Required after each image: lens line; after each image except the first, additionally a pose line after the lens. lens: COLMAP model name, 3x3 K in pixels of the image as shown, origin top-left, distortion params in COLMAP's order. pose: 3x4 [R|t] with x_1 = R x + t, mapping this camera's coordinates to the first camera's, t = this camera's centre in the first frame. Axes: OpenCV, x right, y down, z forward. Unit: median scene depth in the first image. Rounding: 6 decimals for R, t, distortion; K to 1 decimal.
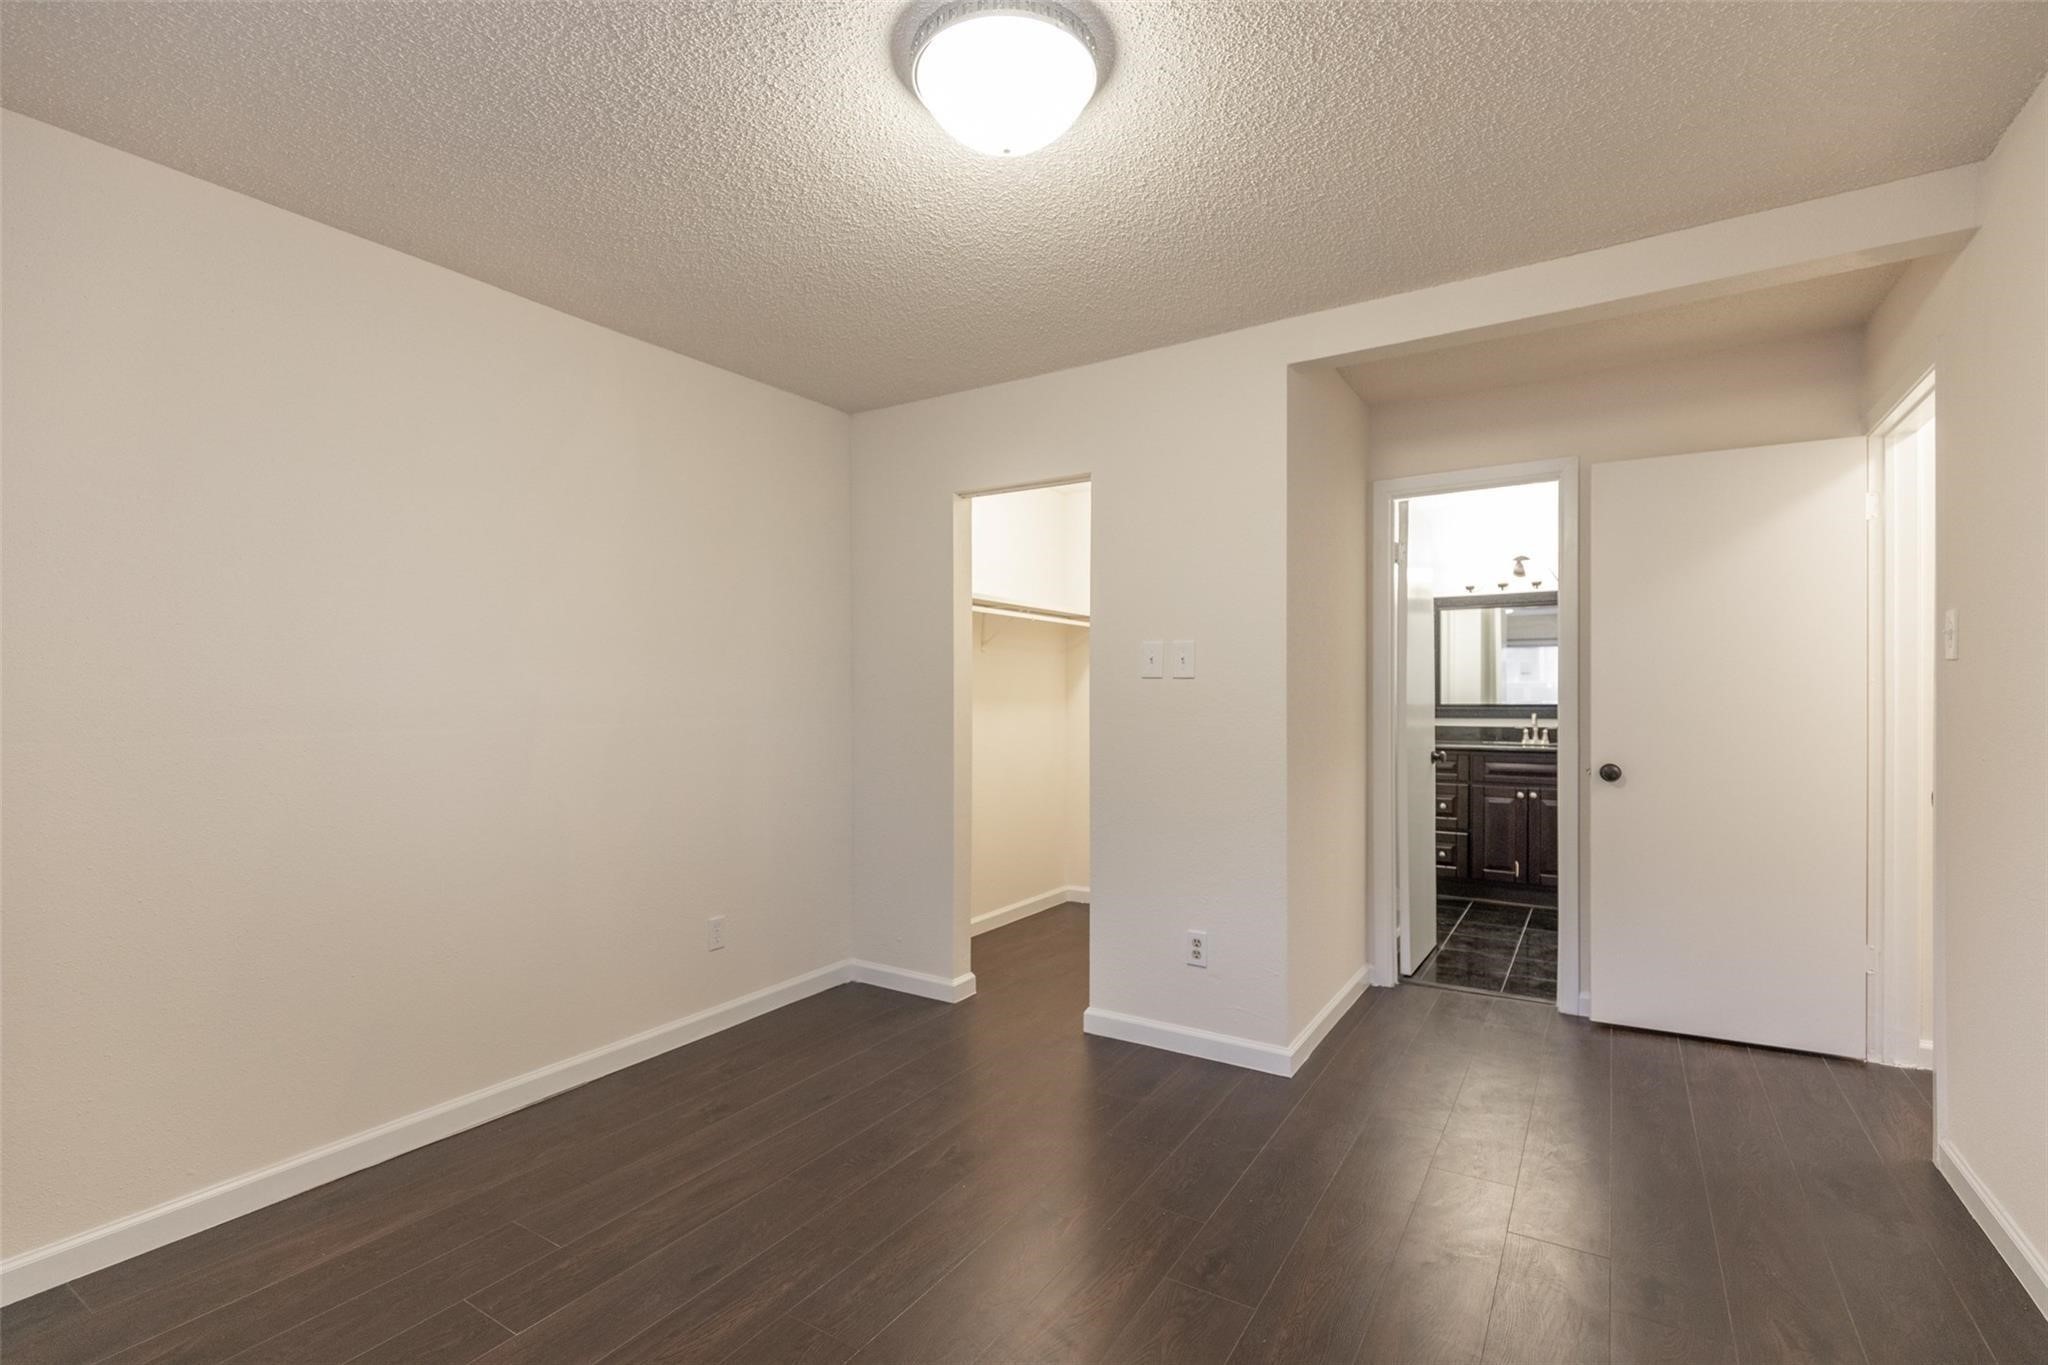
lens RADIAL K [[923.6, 0, 1020.2], [0, 923.6, 684.9], [0, 0, 1]] dist [-0.001920, -0.000760]
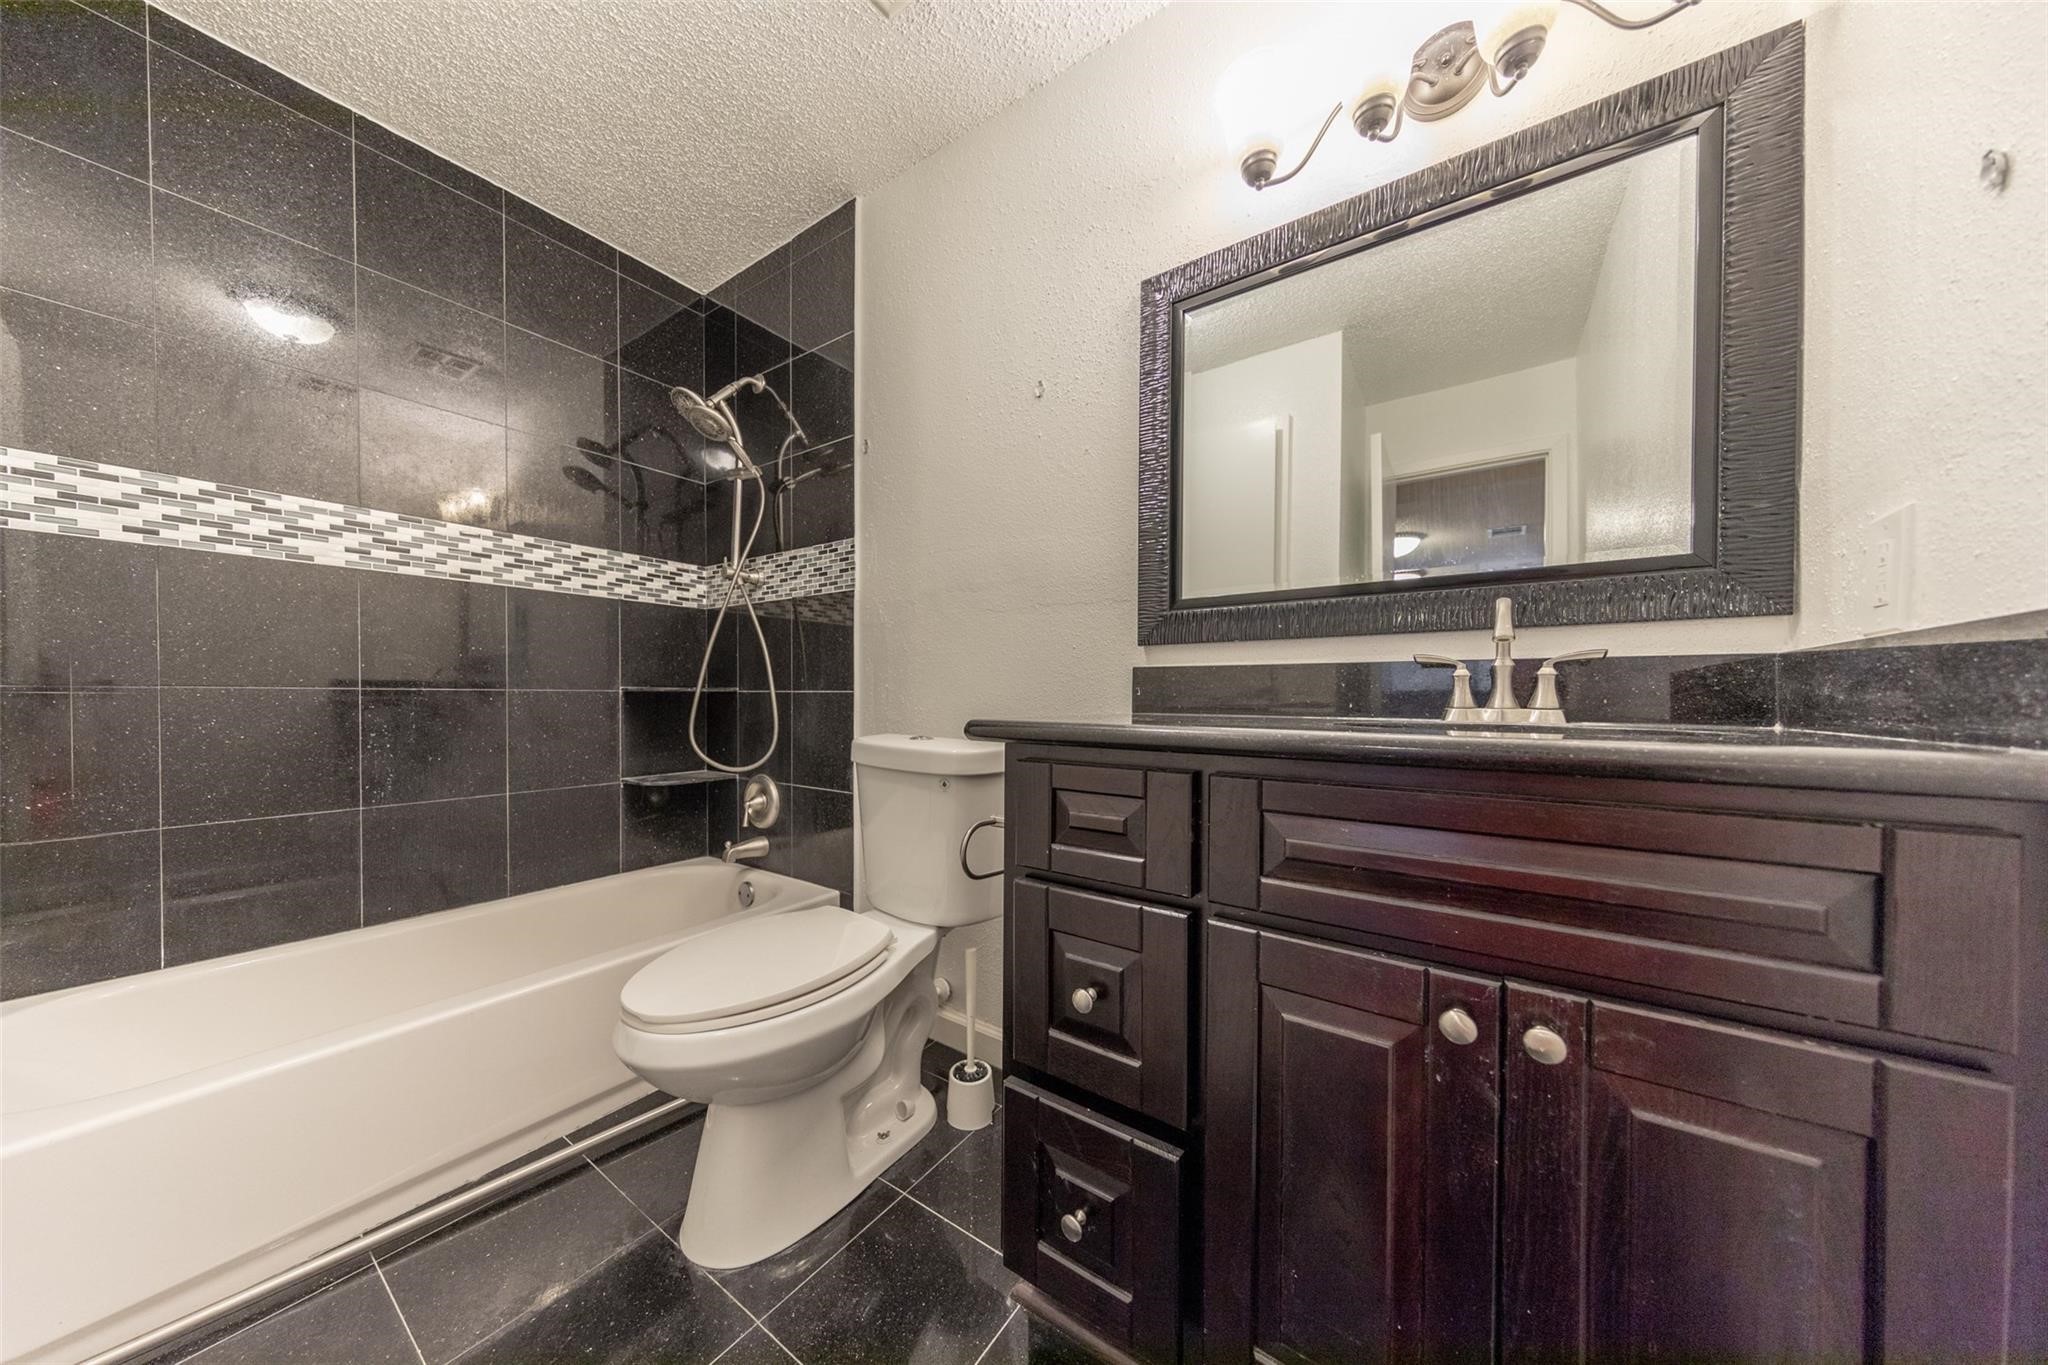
lens RADIAL K [[650.2, 0, 1028.7], [0, 650.2, 697.7], [0, 0, 1]] dist [-0.000335, -0.000002]
pose [[0.998793, 0.000168, -0.049116, 0.433996], [0.000533, 0.999898, 0.014257, 0.054027], [0.049113, -0.014266, 0.998691, 0.811824]]
